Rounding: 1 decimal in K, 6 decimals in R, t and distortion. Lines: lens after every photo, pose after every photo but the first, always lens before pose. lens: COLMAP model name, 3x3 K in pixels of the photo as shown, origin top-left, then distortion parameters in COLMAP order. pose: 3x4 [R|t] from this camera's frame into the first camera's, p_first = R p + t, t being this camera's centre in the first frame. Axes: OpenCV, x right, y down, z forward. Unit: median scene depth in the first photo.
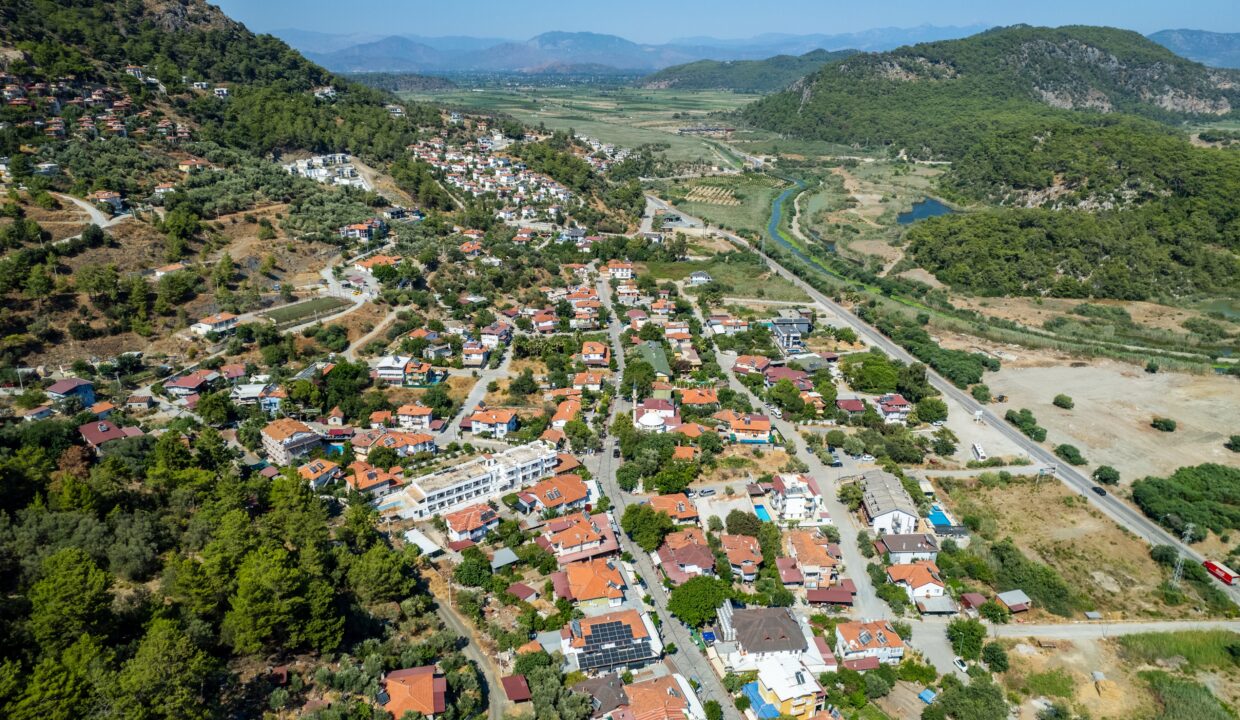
lens RADIAL K [[819.5, 0, 624.6], [0, 819.5, 359.9], [0, 0, 1]] dist [-0.080645, 0.073385]
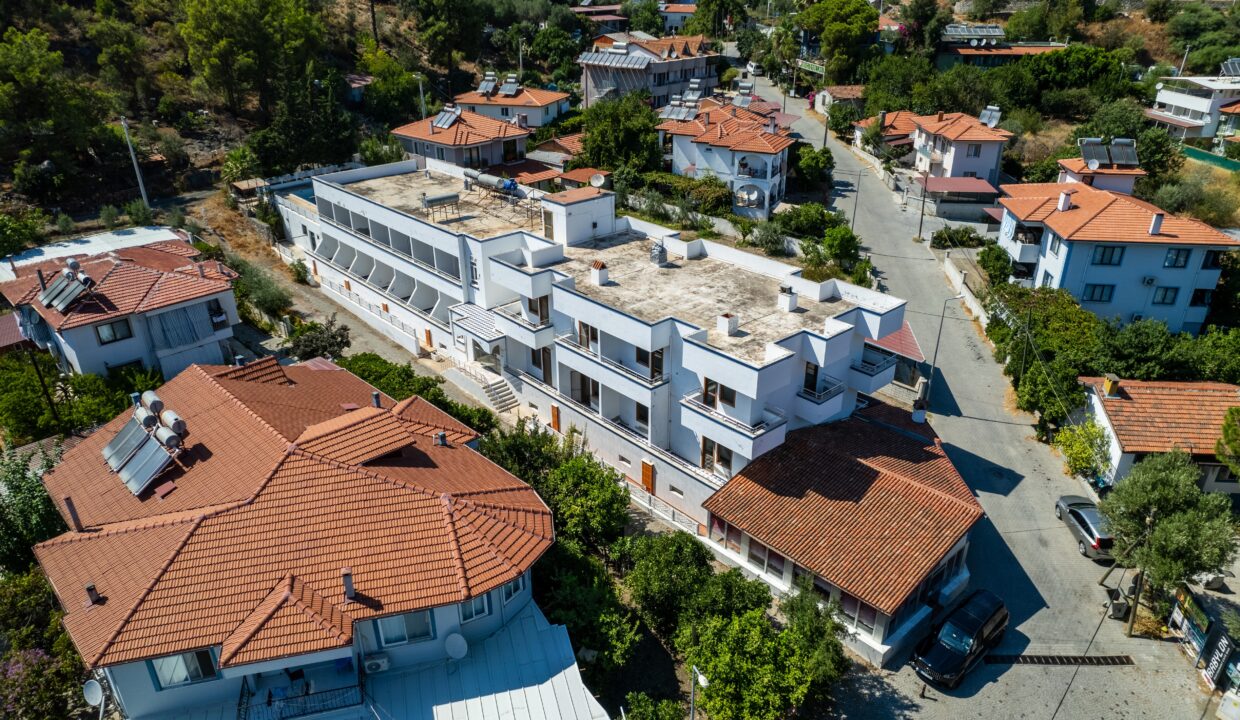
lens RADIAL K [[819.5, 0, 626.9], [0, 819.5, 366.3], [0, 0, 1]] dist [-0.080645, 0.073385]
pose [[0.082049, 0.441060, -0.893719, 0.022939], [-0.341331, 0.854946, 0.390589, 0.060174], [0.936355, 0.273006, 0.220695, 0.816019]]
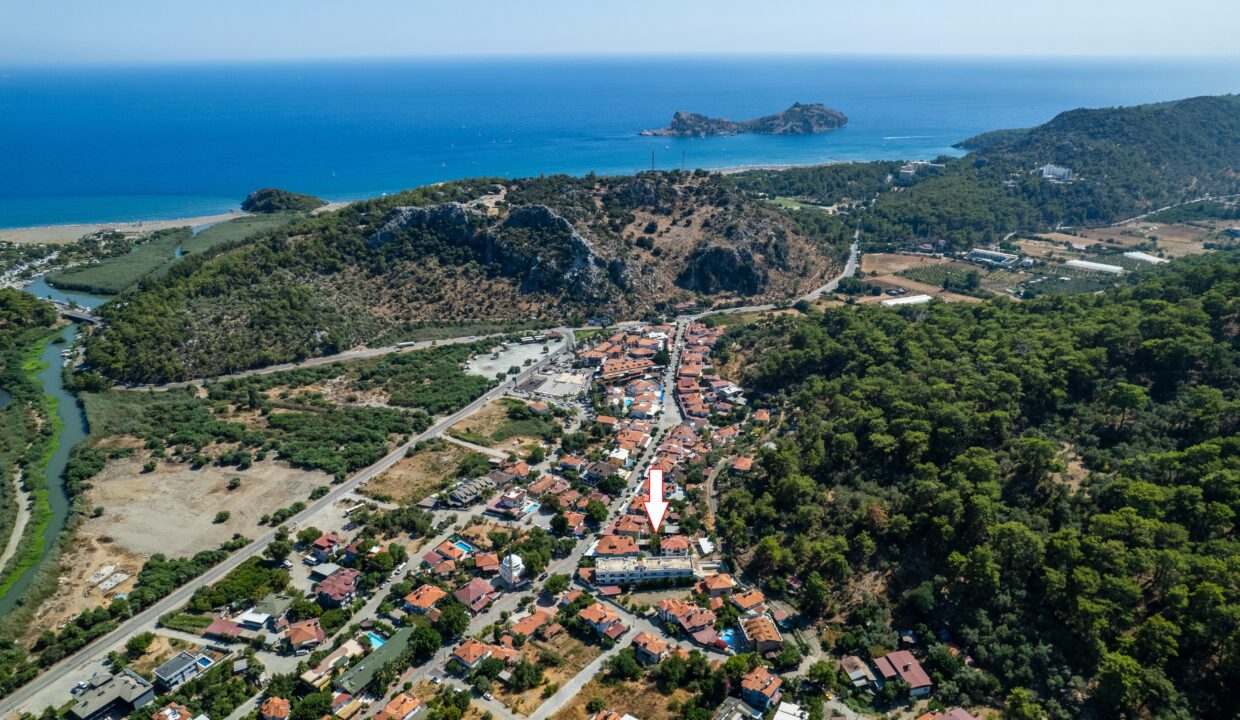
lens RADIAL K [[819.5, 0, 629.9], [0, 819.5, 366.0], [0, 0, 1]] dist [-0.080645, 0.073385]
pose [[-0.819166, -0.208277, 0.534404, -0.722938], [0.202635, 0.766558, 0.609367, -0.884465], [-0.536569, 0.607461, -0.585734, 1.383347]]
